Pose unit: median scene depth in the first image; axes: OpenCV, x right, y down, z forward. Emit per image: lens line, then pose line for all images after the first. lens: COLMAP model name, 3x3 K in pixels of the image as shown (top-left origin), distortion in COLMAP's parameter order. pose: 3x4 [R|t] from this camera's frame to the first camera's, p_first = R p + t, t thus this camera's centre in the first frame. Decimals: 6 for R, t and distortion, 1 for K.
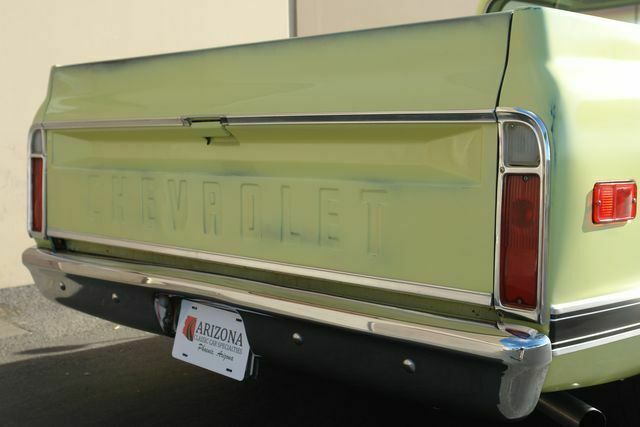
lens RADIAL K [[900.5, 0, 320.0], [0, 900.5, 213.5], [0, 0, 1]] dist [0.030138, 0.112145]
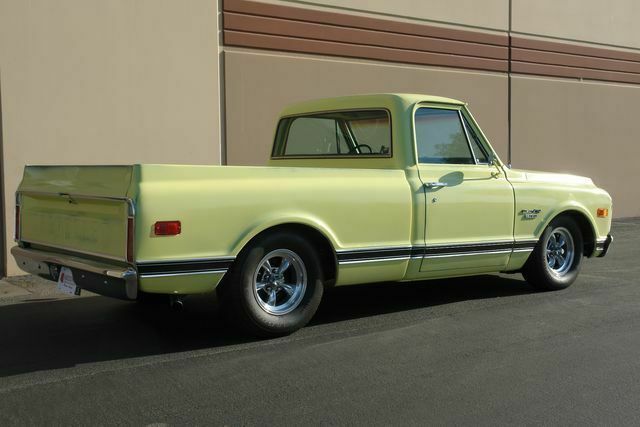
lens RADIAL K [[900.5, 0, 320.0], [0, 900.5, 213.5], [0, 0, 1]] dist [0.030138, 0.112145]
pose [[0.992056, 0.018082, -0.124490, 1.221402], [-0.022516, 0.999158, -0.034303, 0.030036], [0.123764, 0.036834, 0.991628, -1.943445]]
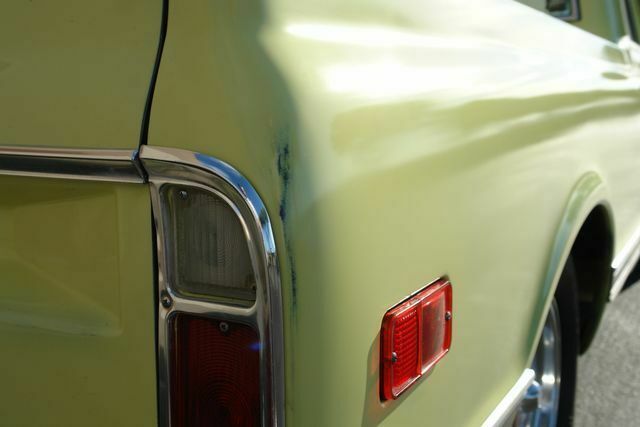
lens RADIAL K [[810.0, 0, 320.0], [0, 810.0, 213.5], [0, 0, 1]] dist [0.014769, -0.546386]
pose [[0.956487, -0.054705, 0.286600, 0.165157], [0.035675, 0.996823, 0.071210, -0.109535], [-0.289585, -0.057887, 0.955400, 0.634740]]
